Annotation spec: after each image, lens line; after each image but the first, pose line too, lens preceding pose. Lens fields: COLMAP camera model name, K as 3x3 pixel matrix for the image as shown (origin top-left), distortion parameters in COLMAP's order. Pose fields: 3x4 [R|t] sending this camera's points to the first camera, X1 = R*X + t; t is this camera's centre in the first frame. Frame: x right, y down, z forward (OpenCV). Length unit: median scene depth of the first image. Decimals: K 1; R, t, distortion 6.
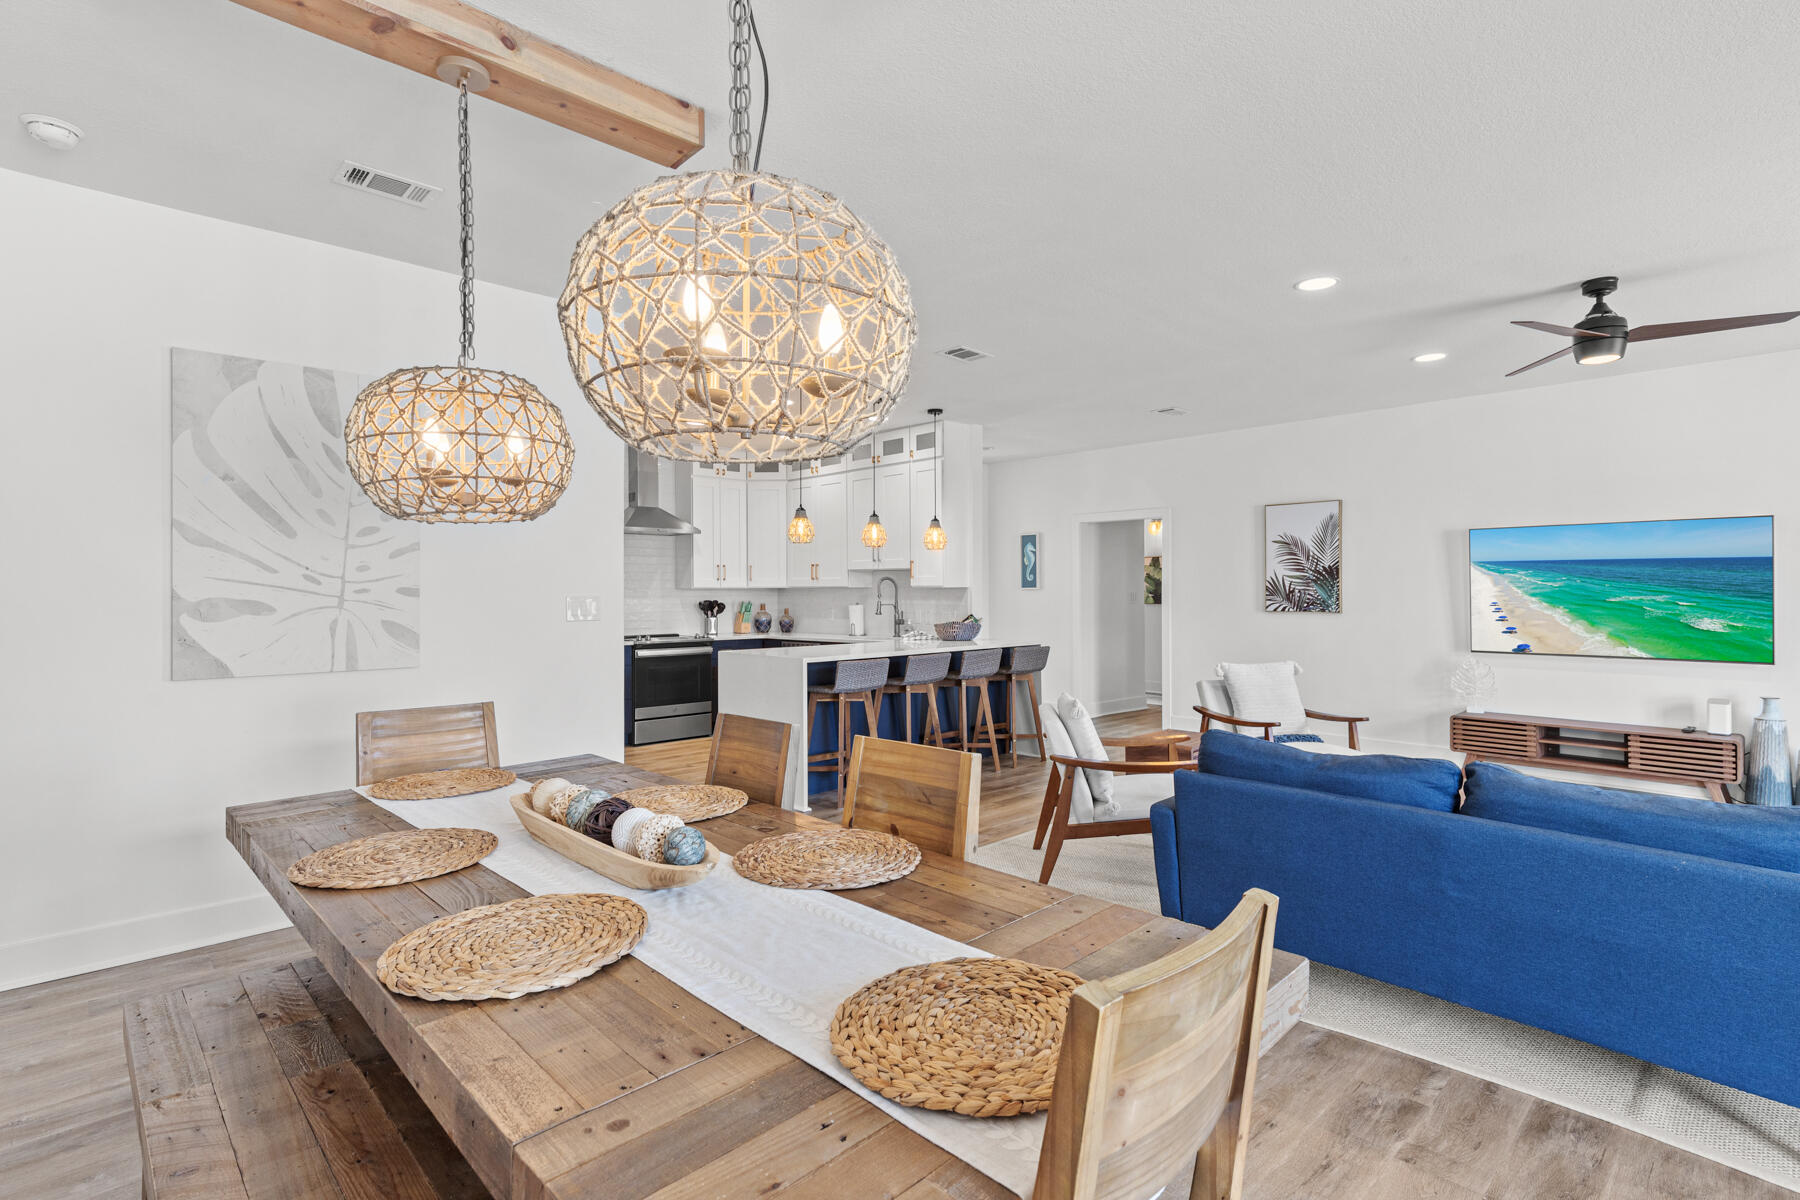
lens RADIAL K [[854.4, 0, 908.6], [0, 854.4, 585.1], [0, 0, 1]] dist [-0.004301, 0.002029]
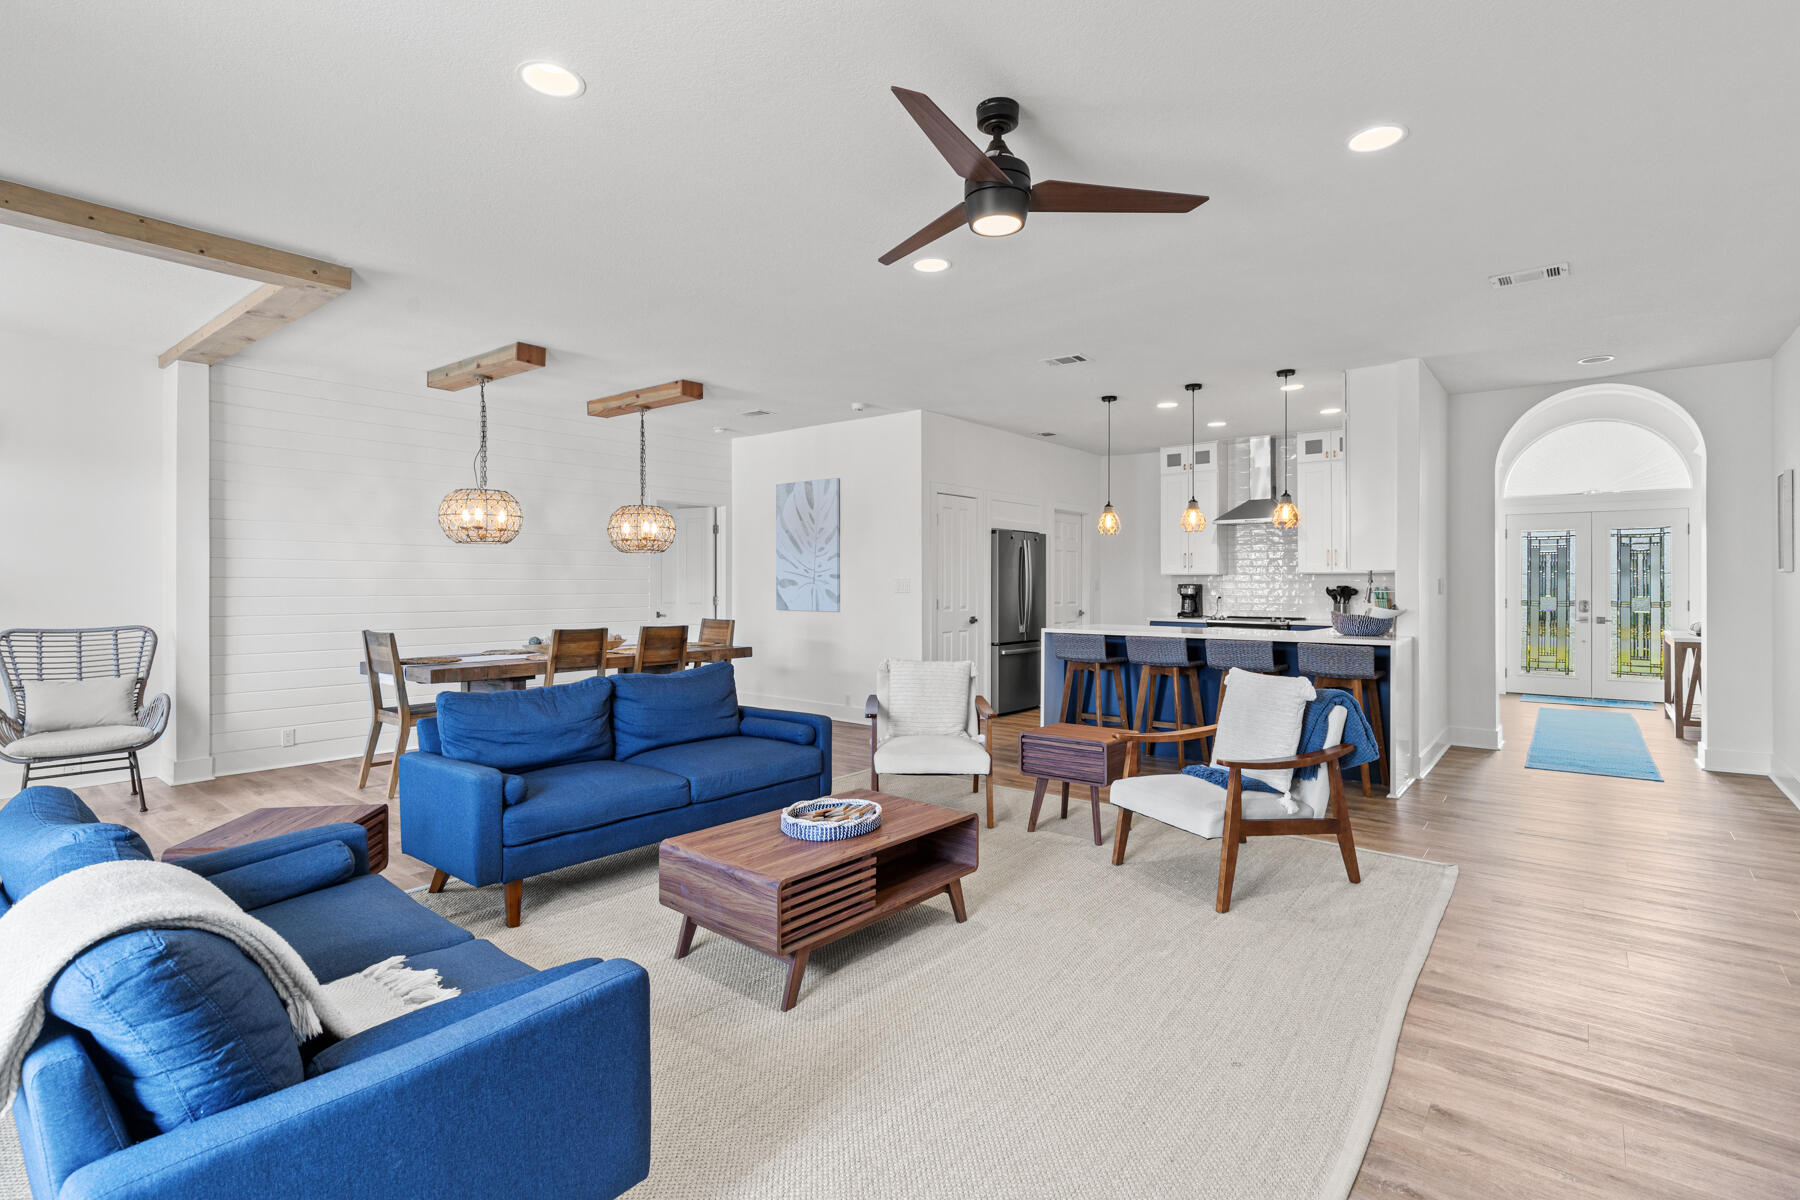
lens RADIAL K [[854.4, 0, 907.8], [0, 854.4, 576.4], [0, 0, 1]] dist [-0.004301, 0.002029]
pose [[0.129680, -0.003356, -0.991550, 0.893879], [0.007004, 0.999972, -0.002469, 0.008227], [0.991531, -0.006625, 0.129700, 0.511058]]
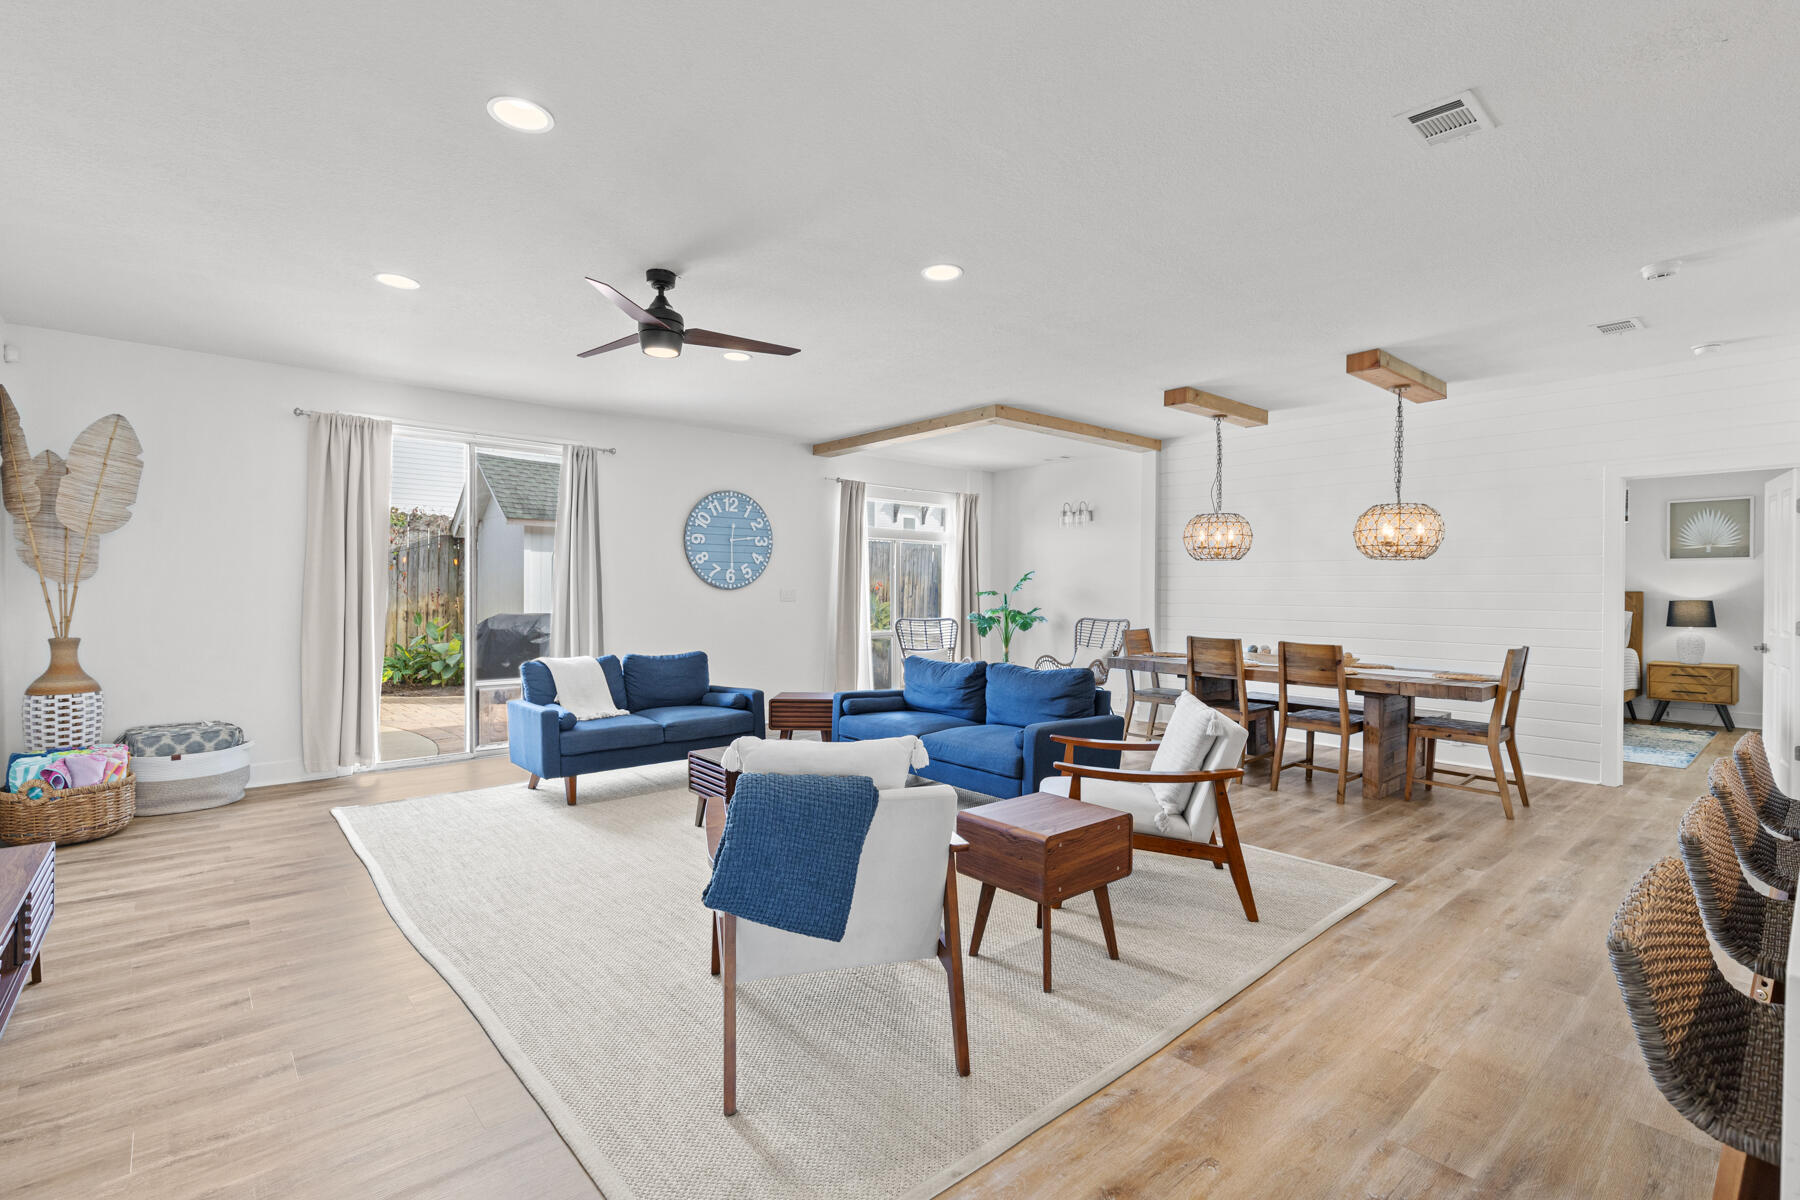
lens RADIAL K [[814.3, 0, 911.8], [0, 814.3, 592.2], [0, 0, 1]] dist [0.005274, 0.001214]
pose [[-0.998920, -0.000956, 0.046446, 0.288823], [-0.001326, 0.999968, -0.007940, 0.014414], [-0.046437, -0.007993, -0.998889, 1.185299]]
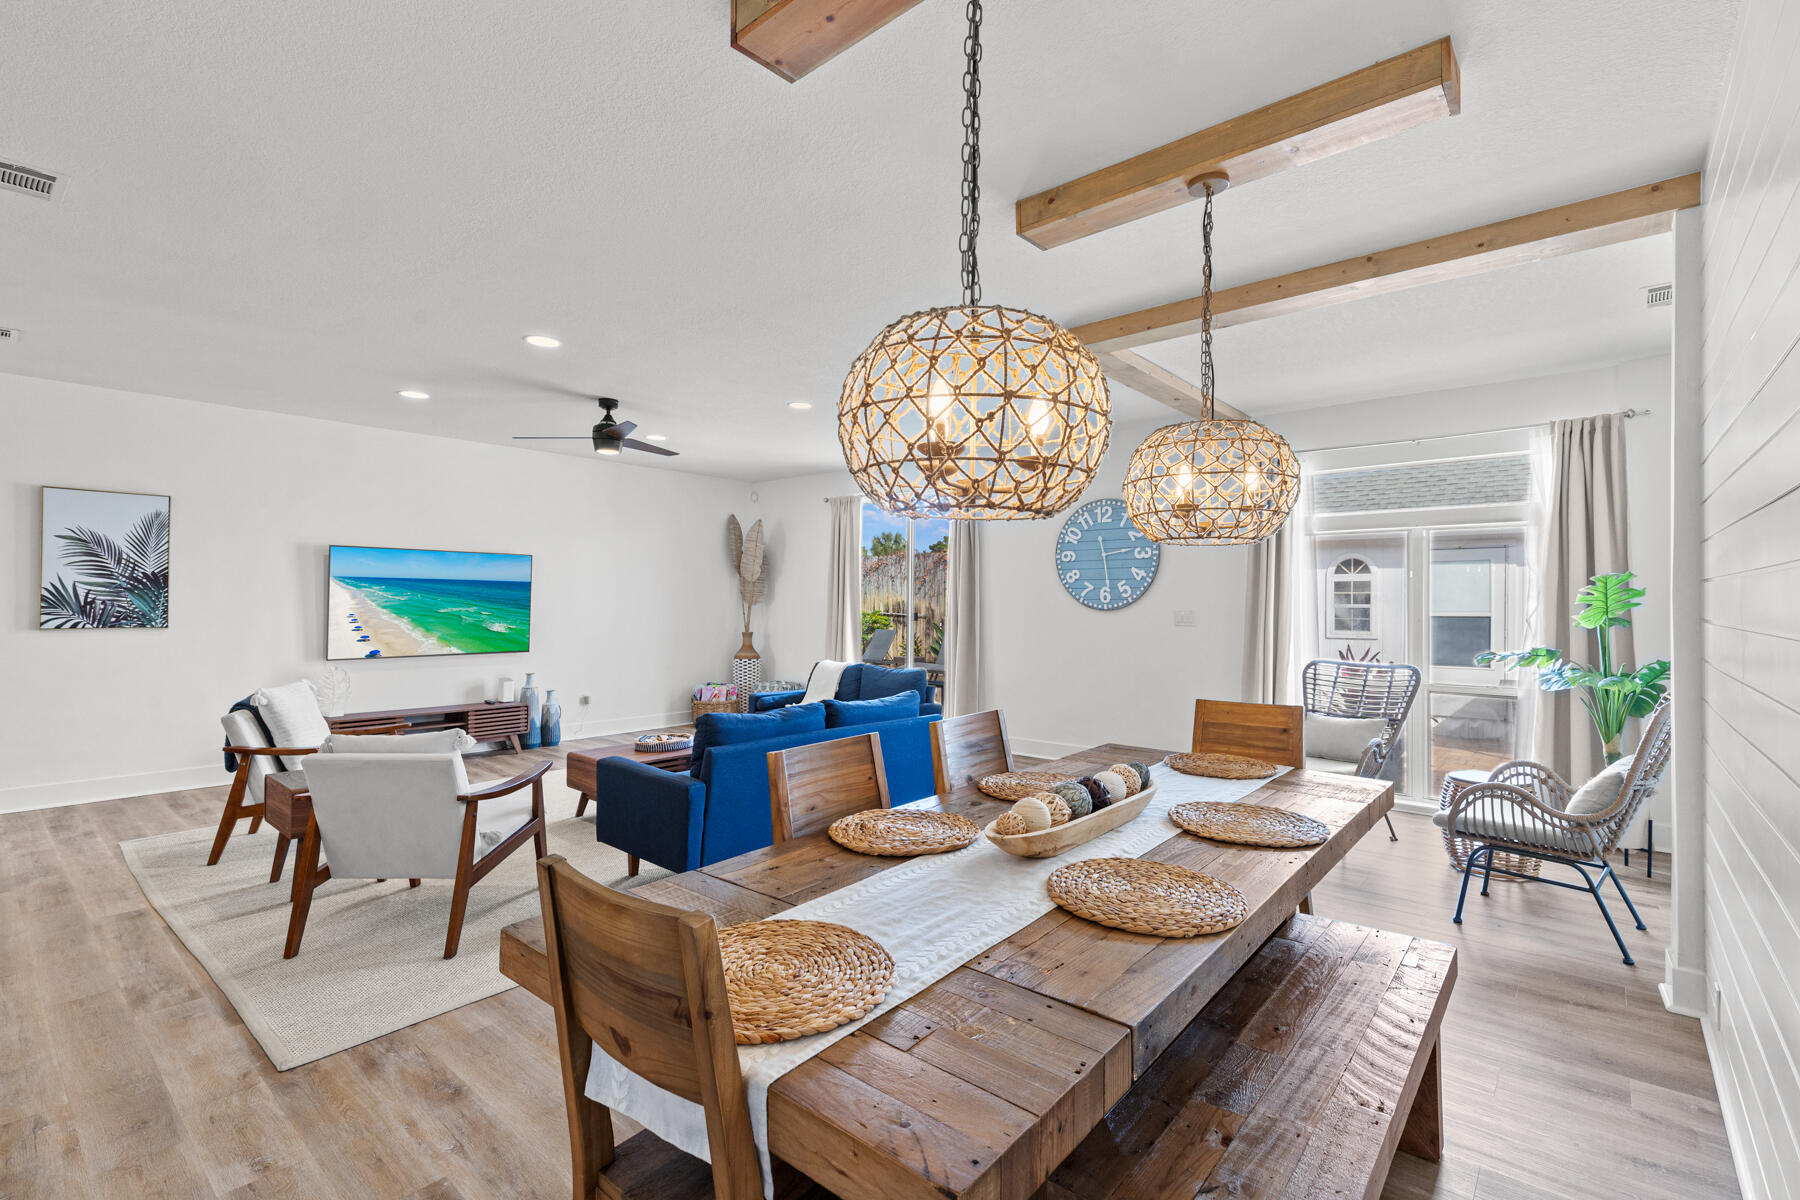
lens RADIAL K [[814.3, 0, 906.7], [0, 814.3, 597.4], [0, 0, 1]] dist [0.005274, 0.001214]
pose [[-0.090999, 0.007793, 0.995821, -0.407703], [-0.014850, 0.999848, -0.009181, -0.001817], [-0.995740, -0.015624, -0.090869, 0.365402]]
